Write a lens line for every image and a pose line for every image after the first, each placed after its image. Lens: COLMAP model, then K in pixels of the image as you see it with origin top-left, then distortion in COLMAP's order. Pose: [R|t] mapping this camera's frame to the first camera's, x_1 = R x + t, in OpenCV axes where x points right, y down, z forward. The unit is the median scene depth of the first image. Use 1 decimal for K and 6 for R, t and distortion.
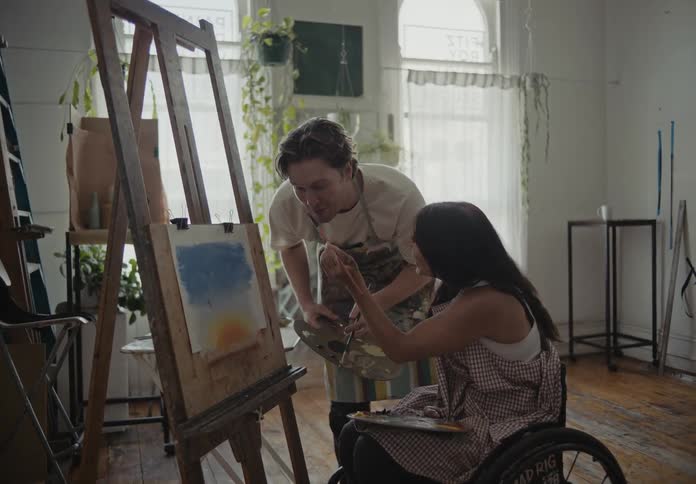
lens RADIAL K [[711.6, 0, 346.4], [0, 711.6, 227.9], [0, 0, 1]] dist [-0.035548, 0.011804]
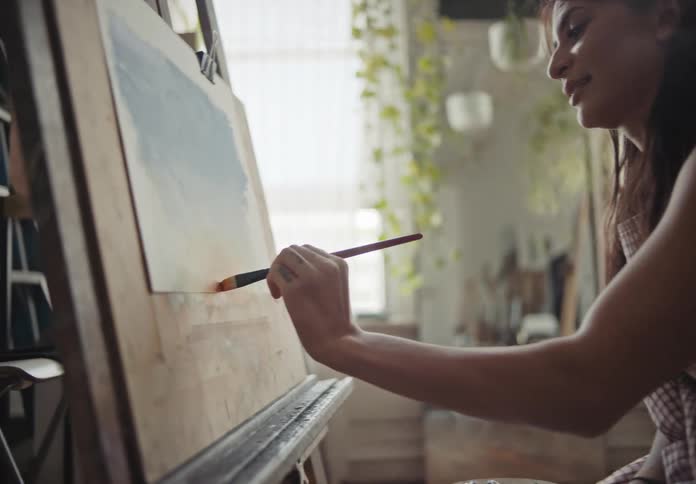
lens RADIAL K [[711.6, 0, 346.4], [0, 711.6, 227.9], [0, 0, 1]] dist [-0.035548, 0.011804]
pose [[0.962198, -0.032750, -0.270373, 0.012253], [0.008602, 0.995903, -0.090018, 0.052798], [0.272213, 0.084289, 0.958538, 0.354787]]
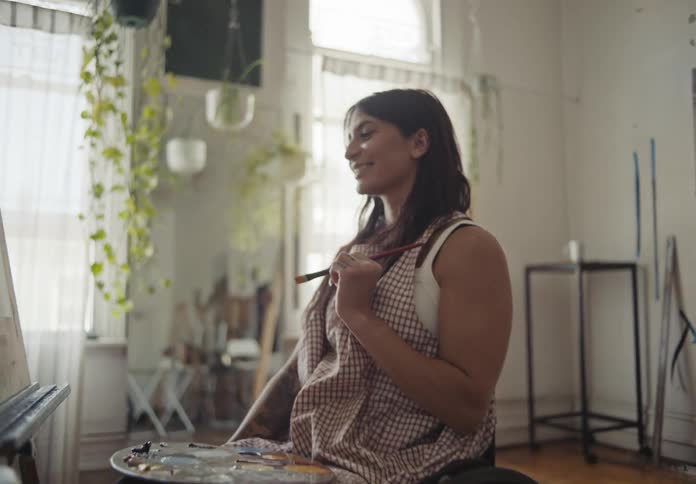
lens RADIAL K [[711.6, 0, 346.4], [0, 711.6, 227.9], [0, 0, 1]] dist [-0.035548, 0.011804]
pose [[0.992695, 0.026180, 0.117780, 0.027579], [-0.011400, 0.992160, -0.124457, 0.052152], [-0.120114, 0.122205, 0.985210, 0.269070]]
